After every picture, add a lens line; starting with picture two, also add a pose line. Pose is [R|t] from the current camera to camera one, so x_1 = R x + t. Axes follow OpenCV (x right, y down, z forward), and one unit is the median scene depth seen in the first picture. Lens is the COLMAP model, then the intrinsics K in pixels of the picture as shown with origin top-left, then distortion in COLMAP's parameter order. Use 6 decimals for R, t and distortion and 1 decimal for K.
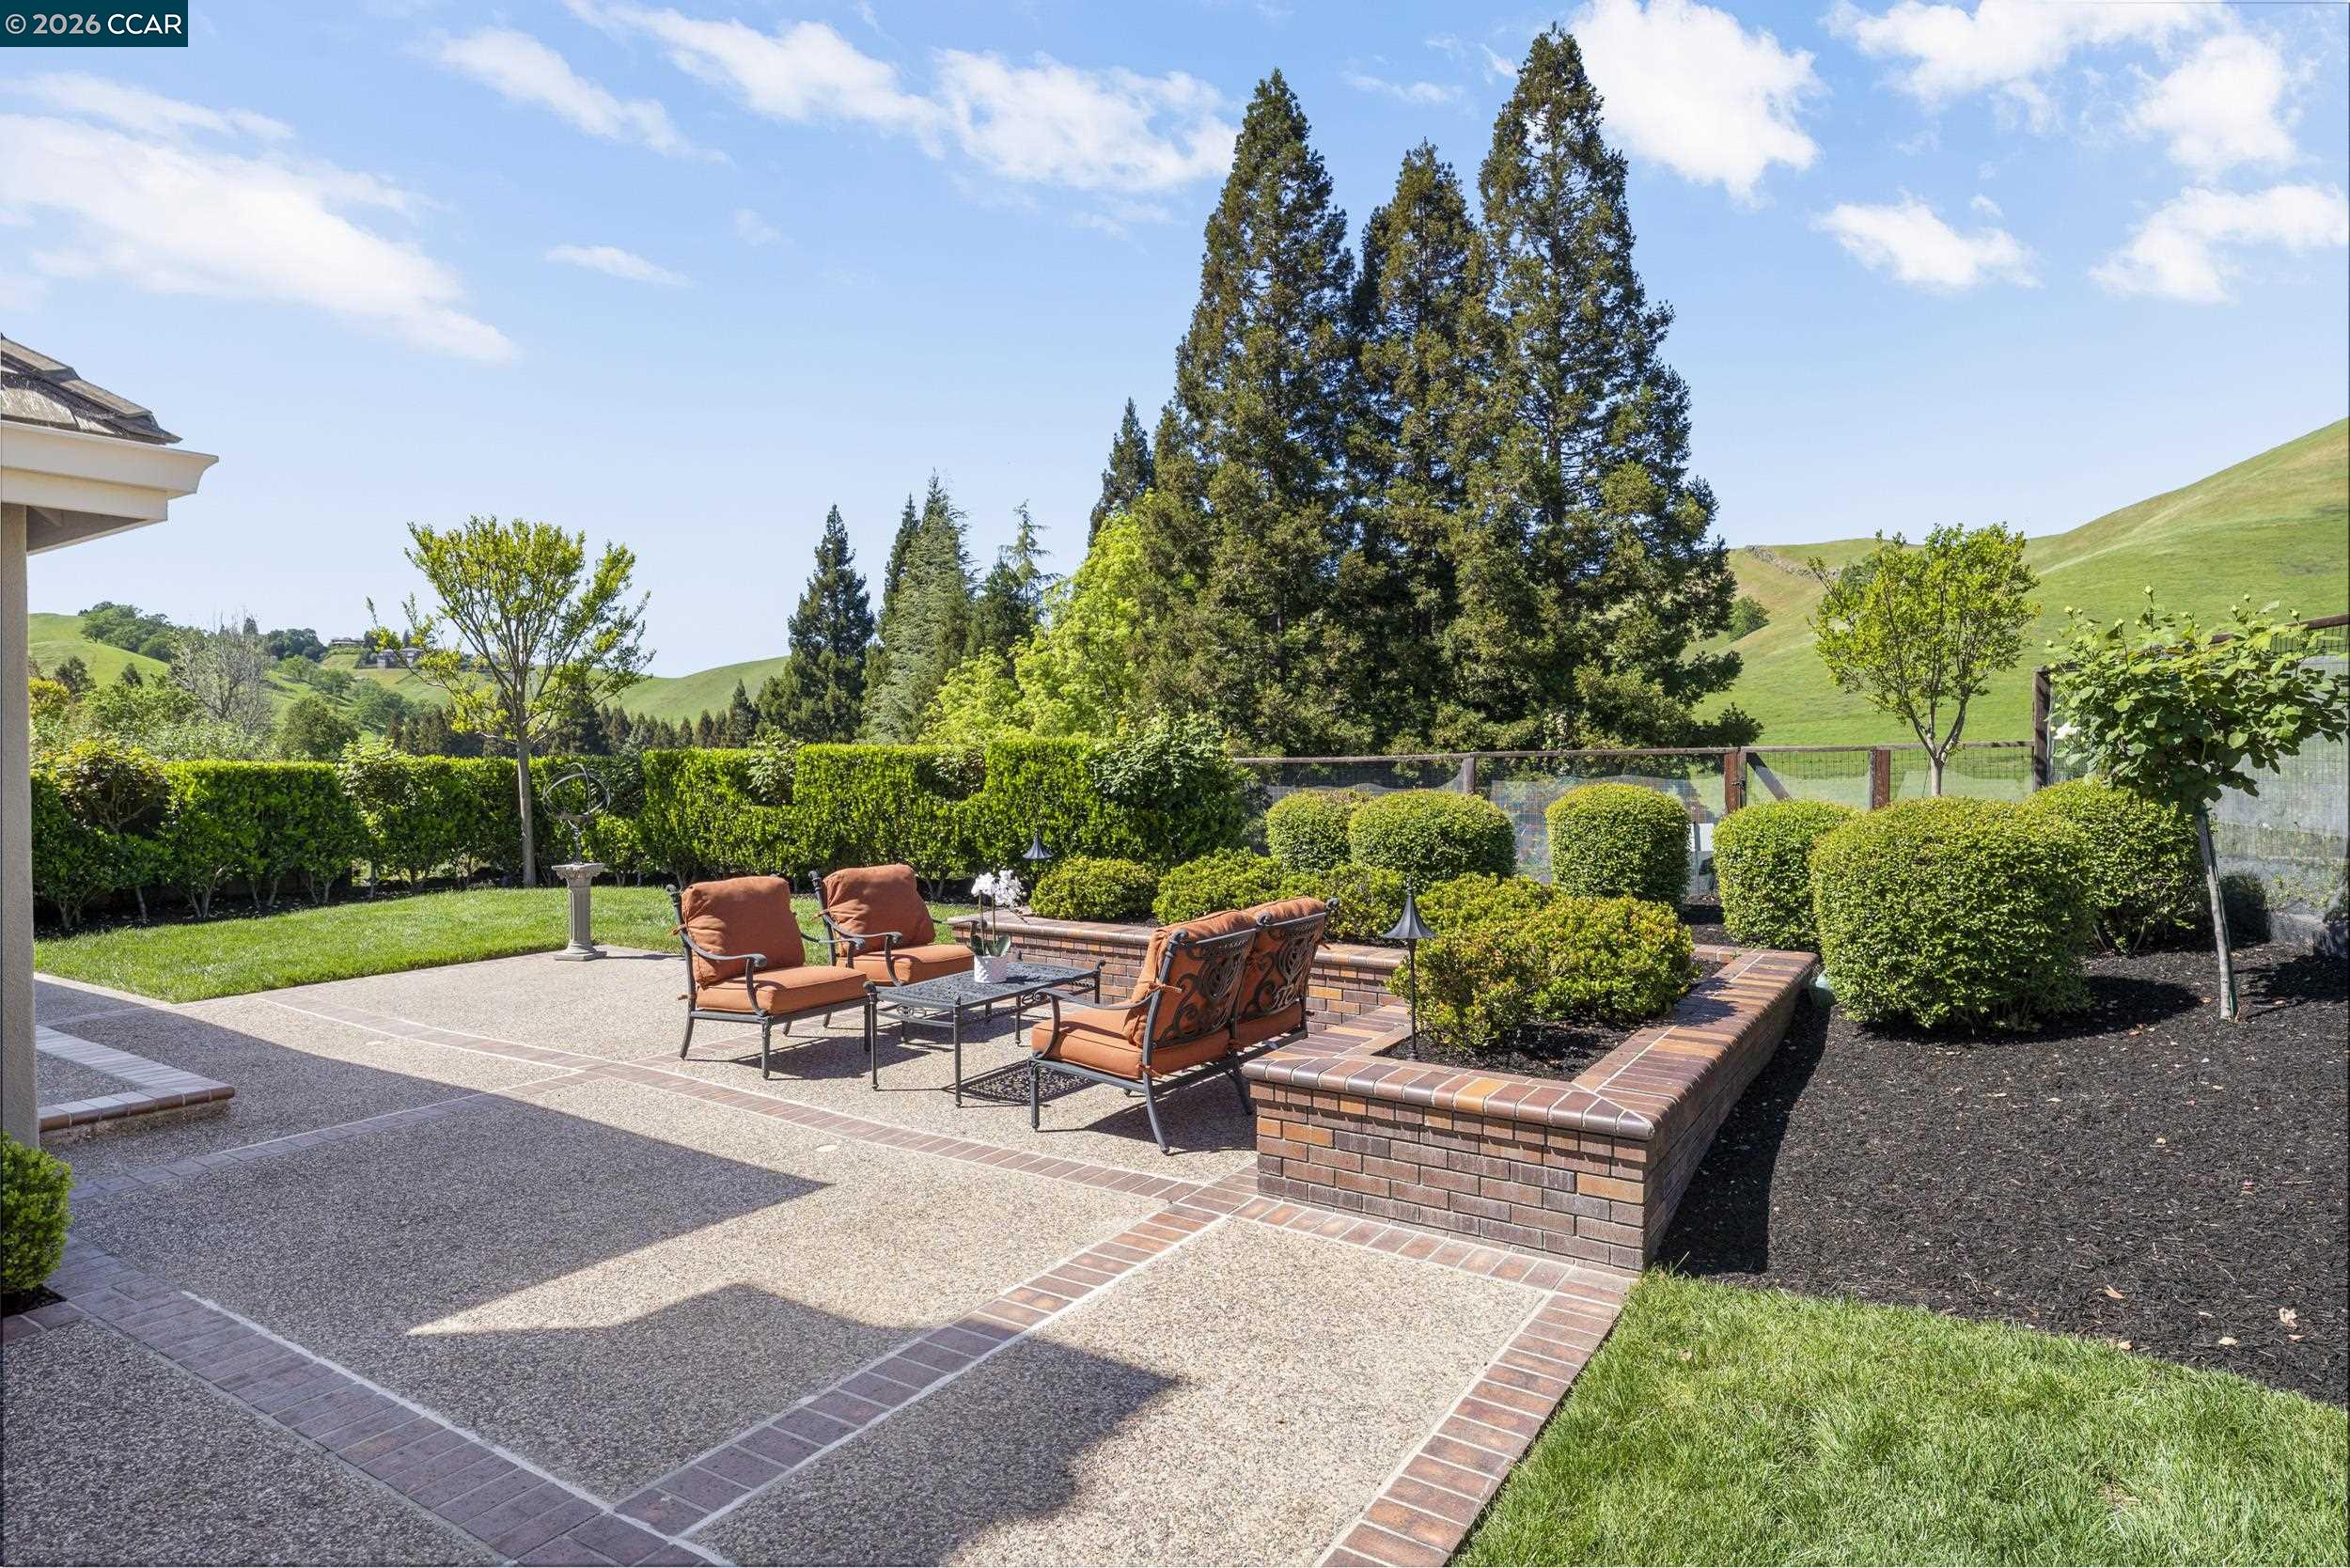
lens RADIAL K [[1295.7, 0, 1167.4], [0, 1295.7, 785.6], [0, 0, 1]] dist [0.000128, -0.000208]
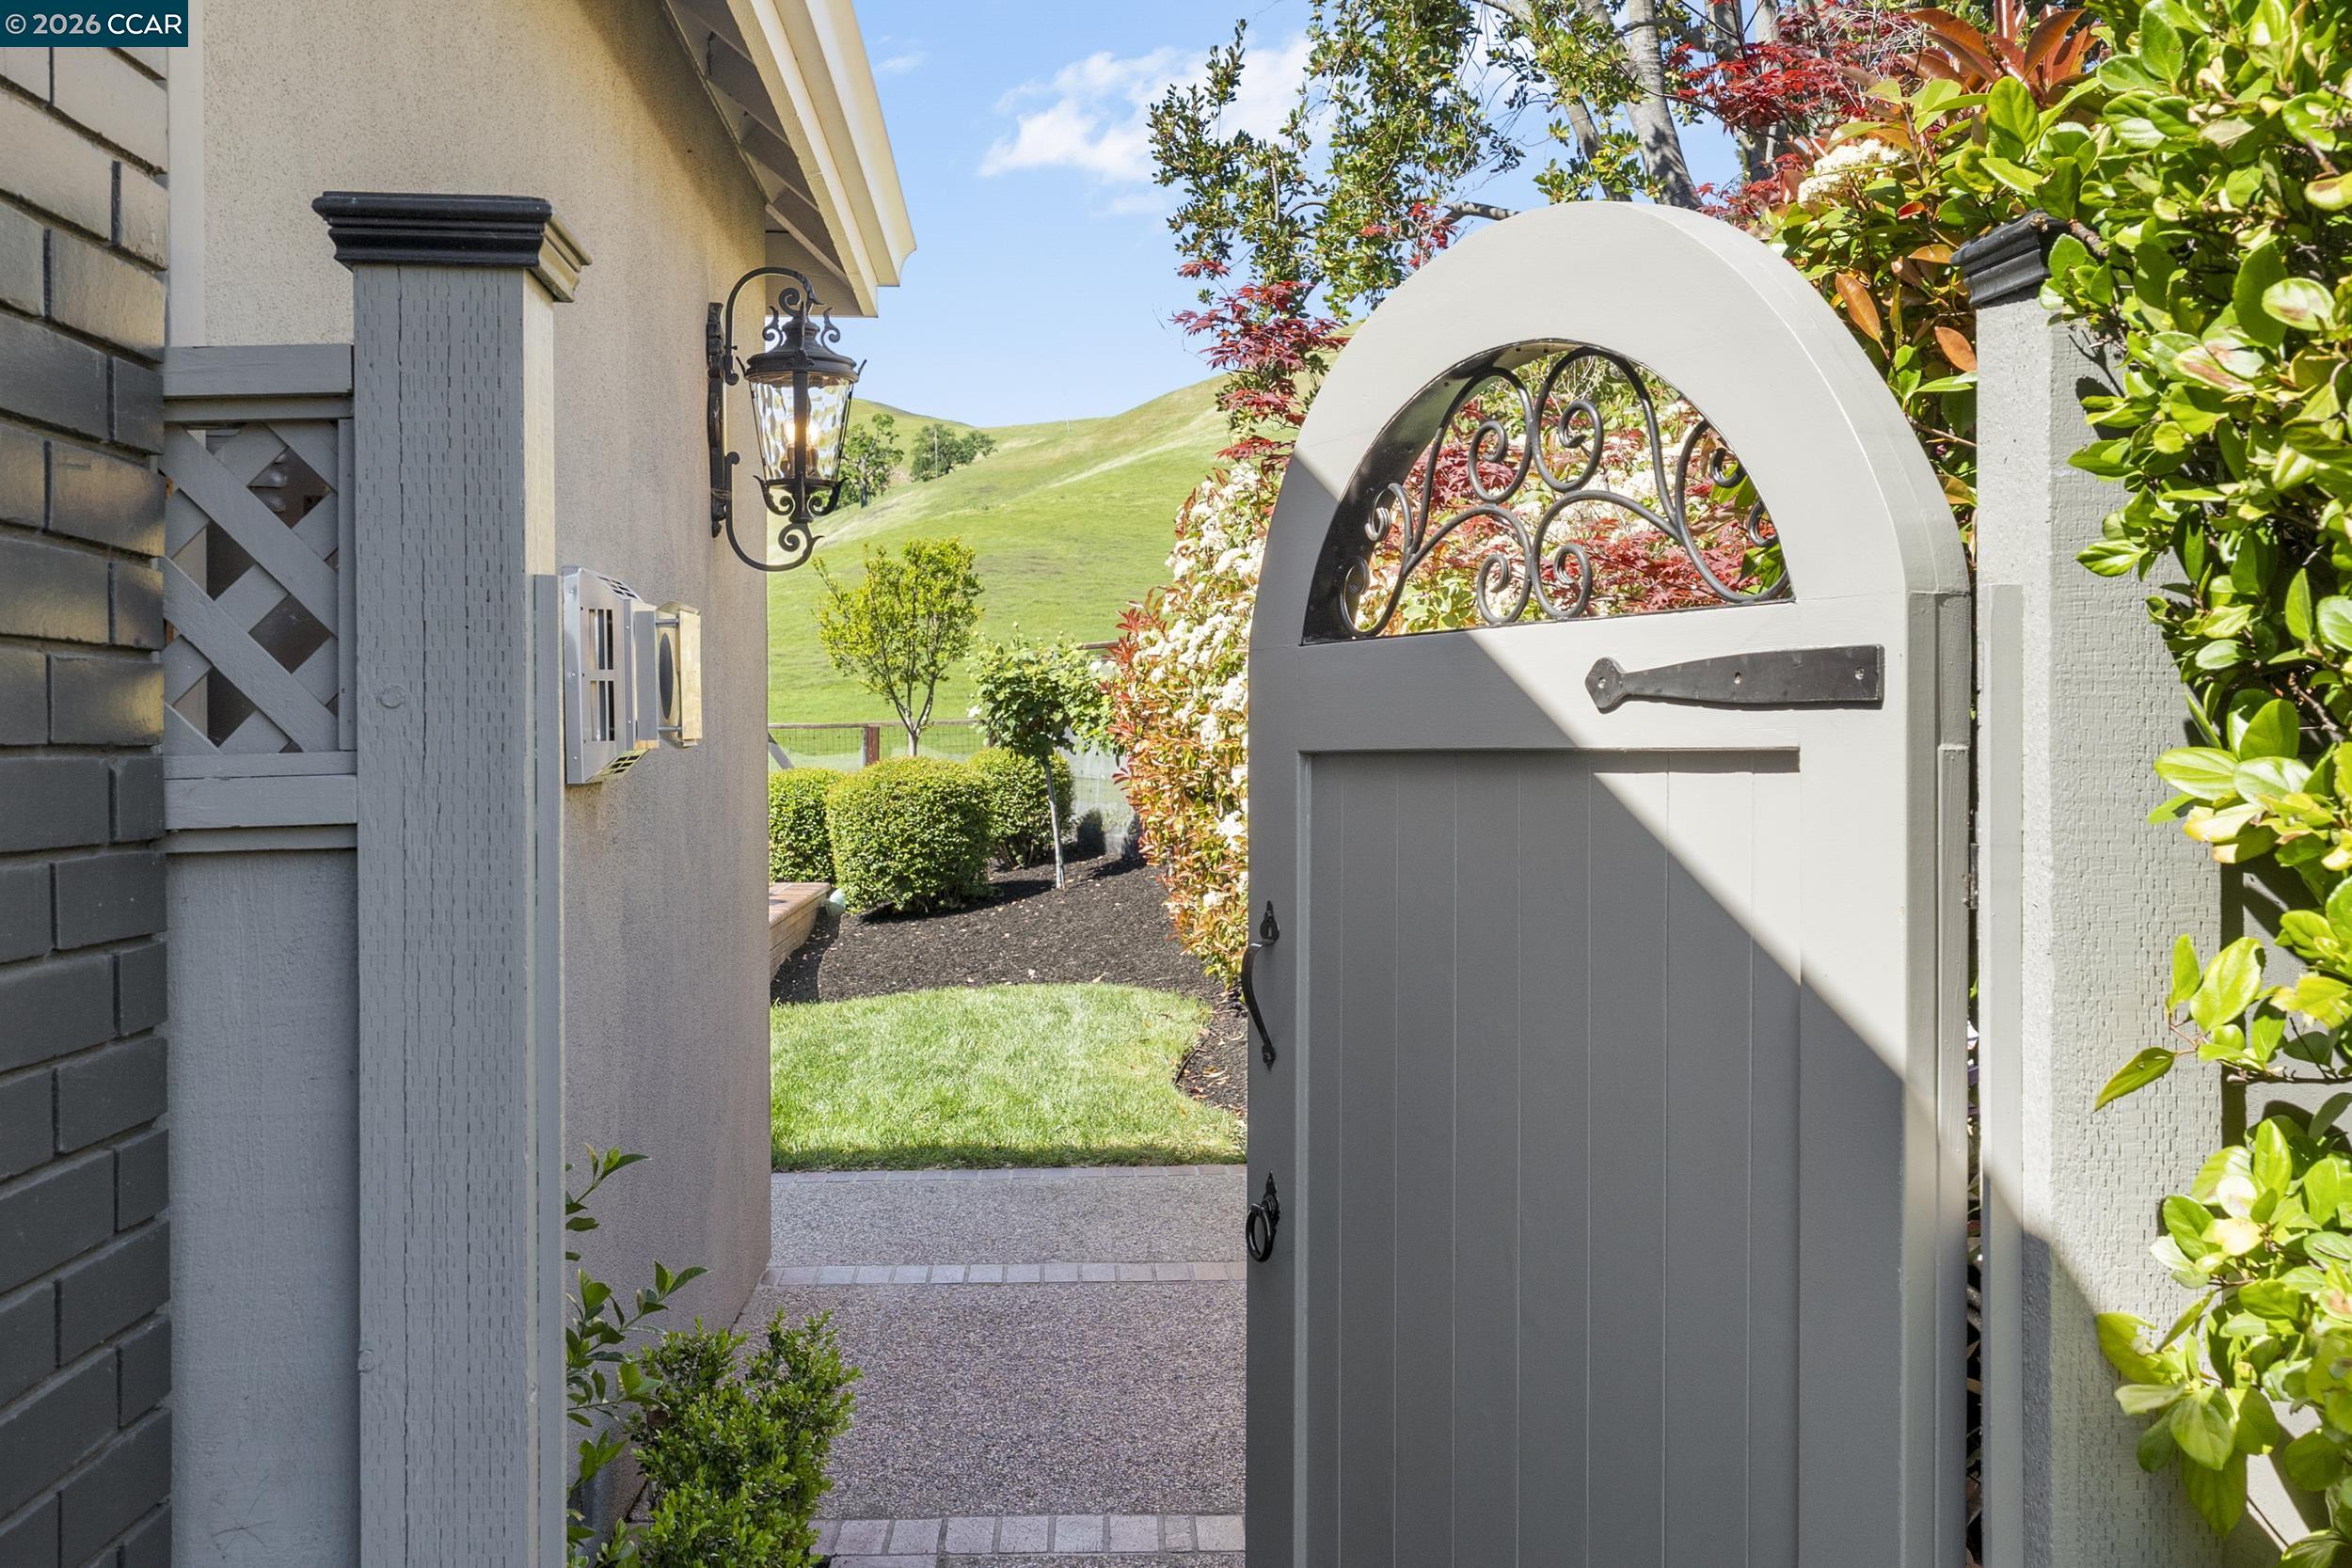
lens RADIAL K [[2438.3, 0, 1176.0], [0, 2438.3, 782.8], [0, 0, 1]] dist [-0.011774, 0.000000]
pose [[0.810865, -0.009815, 0.585151, -0.711700], [0.014915, 0.999881, -0.003897, 0.050480], [-0.585043, 0.011888, 0.810915, -1.306618]]
